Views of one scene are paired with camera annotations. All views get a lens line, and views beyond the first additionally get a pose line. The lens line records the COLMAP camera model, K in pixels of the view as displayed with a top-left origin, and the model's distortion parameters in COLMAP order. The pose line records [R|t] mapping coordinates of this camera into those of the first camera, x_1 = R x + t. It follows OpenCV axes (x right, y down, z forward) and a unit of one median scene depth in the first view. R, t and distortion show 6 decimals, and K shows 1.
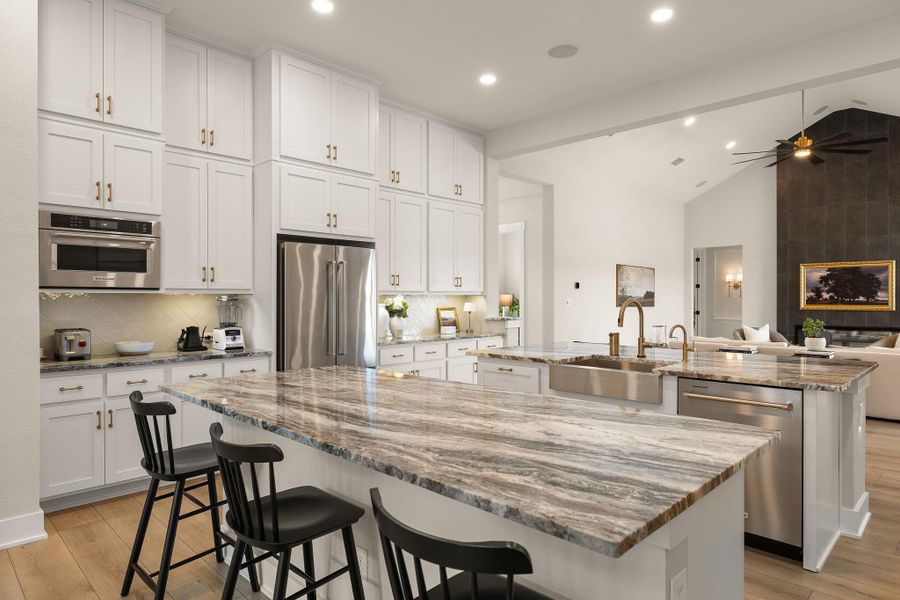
lens RADIAL K [[539.0, 0, 450.2], [0, 539.0, 300.1], [0, 0, 1]] dist [-0.001414, -0.000110]
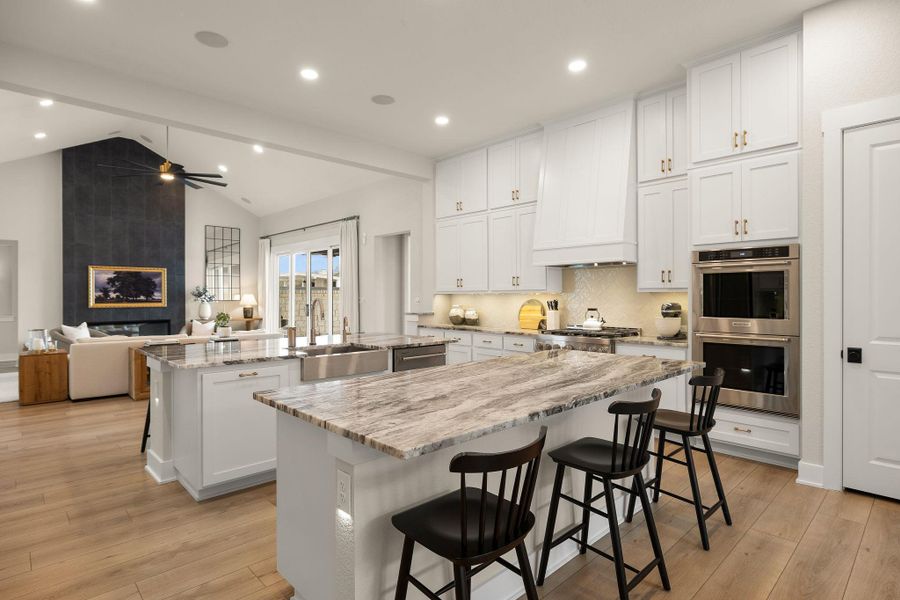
lens RADIAL K [[471.7, 0, 448.4], [0, 471.7, 296.5], [0, 0, 1]] dist [-0.001462, 0.000170]
pose [[0.027516, 0.000737, 0.999621, -0.287416], [0.005219, 0.999986, -0.000881, -0.000865], [-0.999608, 0.005242, 0.027512, 0.262791]]
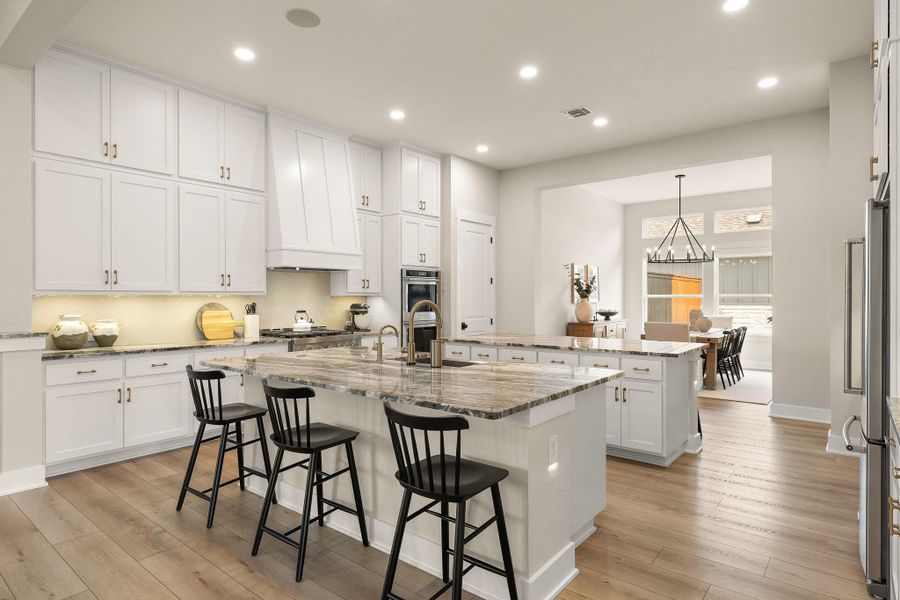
lens RADIAL K [[496.7, 0, 453.6], [0, 496.7, 298.3], [0, 0, 1]] dist [-0.000027, -0.000241]
pose [[-0.994853, 0.000656, -0.101323, 0.141798], [0.000280, 0.999993, 0.003732, -0.003726], [0.101325, 0.003684, -0.994847, 0.729974]]
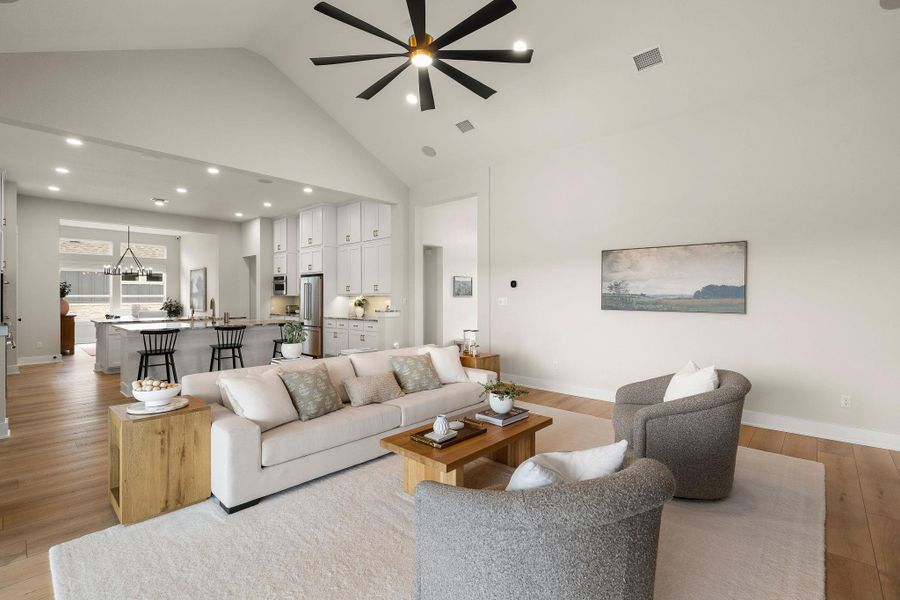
lens RADIAL K [[408.6, 0, 444.4], [0, 408.6, 295.8], [0, 0, 1]] dist [-0.002238, -0.000145]
pose [[0.038514, -0.004980, -0.999246, 0.845257], [-0.004125, 0.999978, -0.005142, -0.002598], [0.999250, 0.004320, 0.038493, 0.761813]]
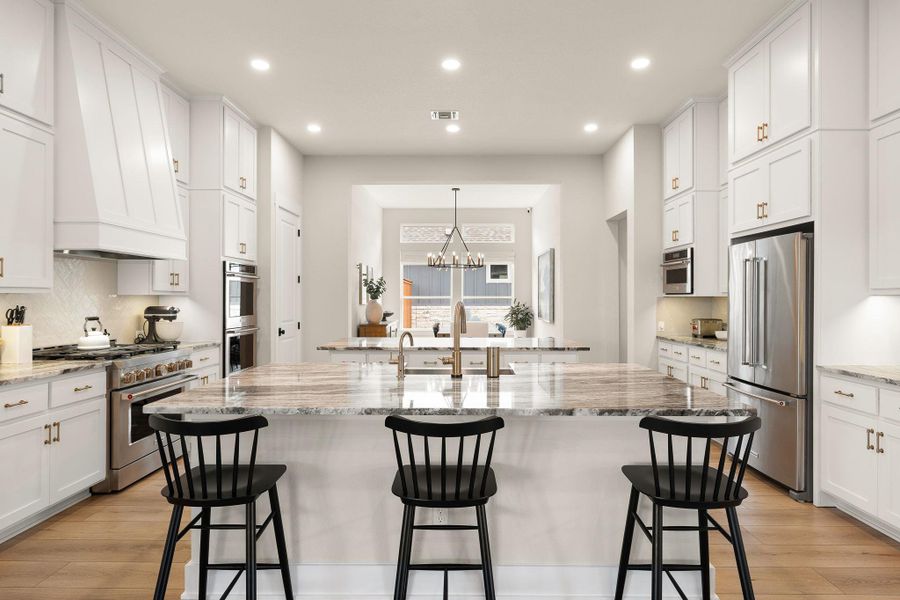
lens RADIAL K [[496.7, 0, 449.4], [0, 496.7, 301.0], [0, 0, 1]] dist [-0.000027, -0.000241]
pose [[-0.719770, 0.001881, -0.694210, 0.335385], [-0.003863, 0.999970, 0.006714, -0.003440], [0.694202, 0.007515, -0.719741, 0.597445]]
